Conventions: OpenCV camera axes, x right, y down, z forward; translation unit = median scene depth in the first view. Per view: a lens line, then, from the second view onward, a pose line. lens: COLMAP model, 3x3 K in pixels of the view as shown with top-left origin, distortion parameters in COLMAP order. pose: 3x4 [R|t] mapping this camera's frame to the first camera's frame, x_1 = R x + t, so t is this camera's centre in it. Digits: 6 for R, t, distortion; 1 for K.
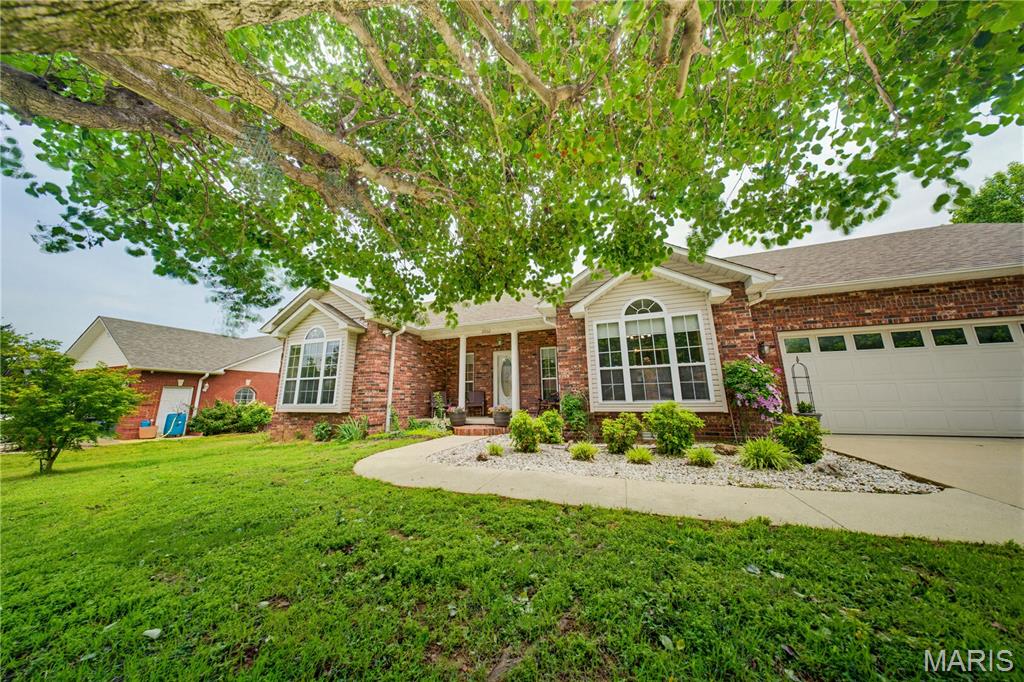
lens RADIAL K [[298.3, 0, 507.1], [0, 298.3, 338.0], [0, 0, 1]] dist [-0.001531, -0.000124]
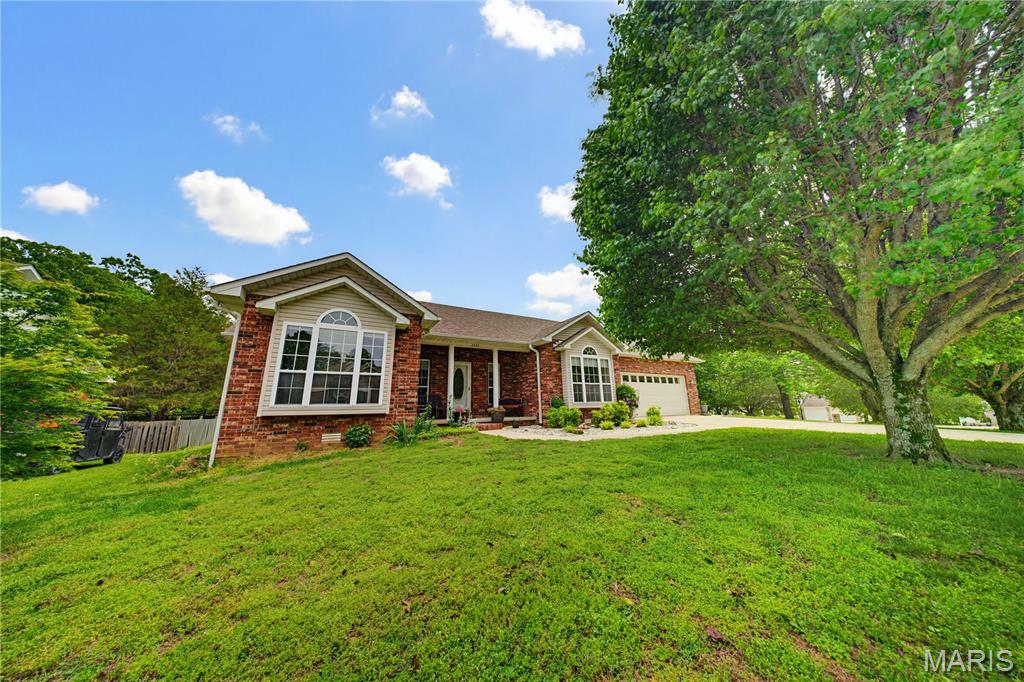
lens RADIAL K [[298.3, 0, 507.1], [0, 298.3, 338.0], [0, 0, 1]] dist [-0.001531, -0.000124]
pose [[0.654286, 0.172432, 0.736327, -0.992123], [-0.139243, 0.984481, -0.106815, 0.066669], [-0.743318, -0.032640, 0.668141, 0.119311]]
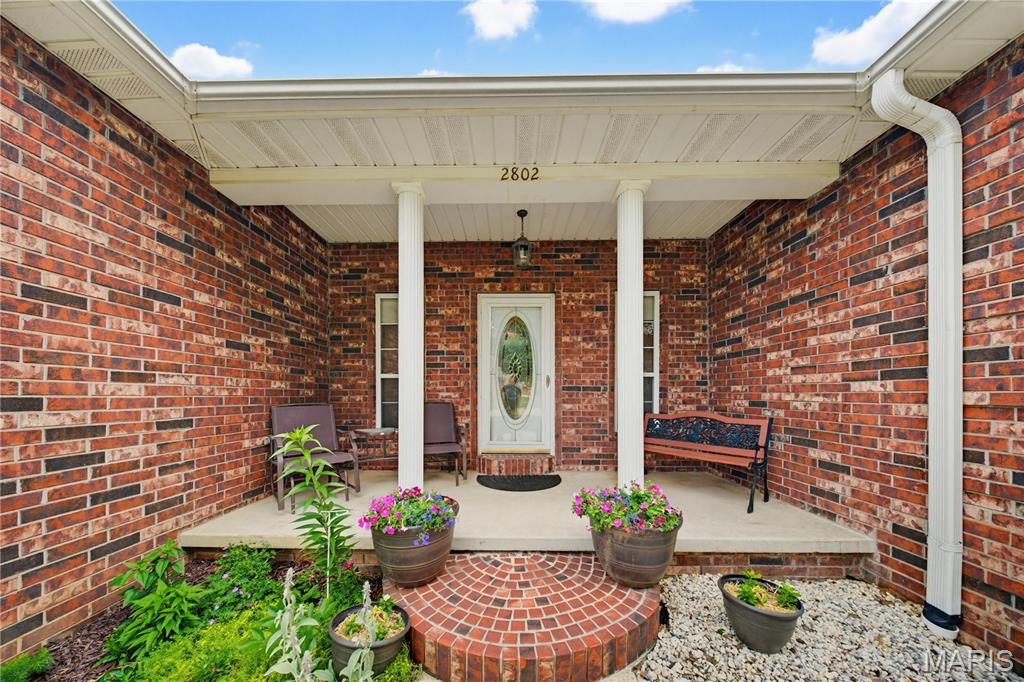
lens RADIAL K [[313.2, 0, 505.3], [0, 313.2, 396.8], [0, 0, 1]] dist [-0.000768, -0.000308]
pose [[0.937150, 0.011596, 0.348735, -0.193510], [-0.081641, 0.978992, 0.186841, 0.124697], [-0.339242, -0.203569, 0.918409, 0.829947]]
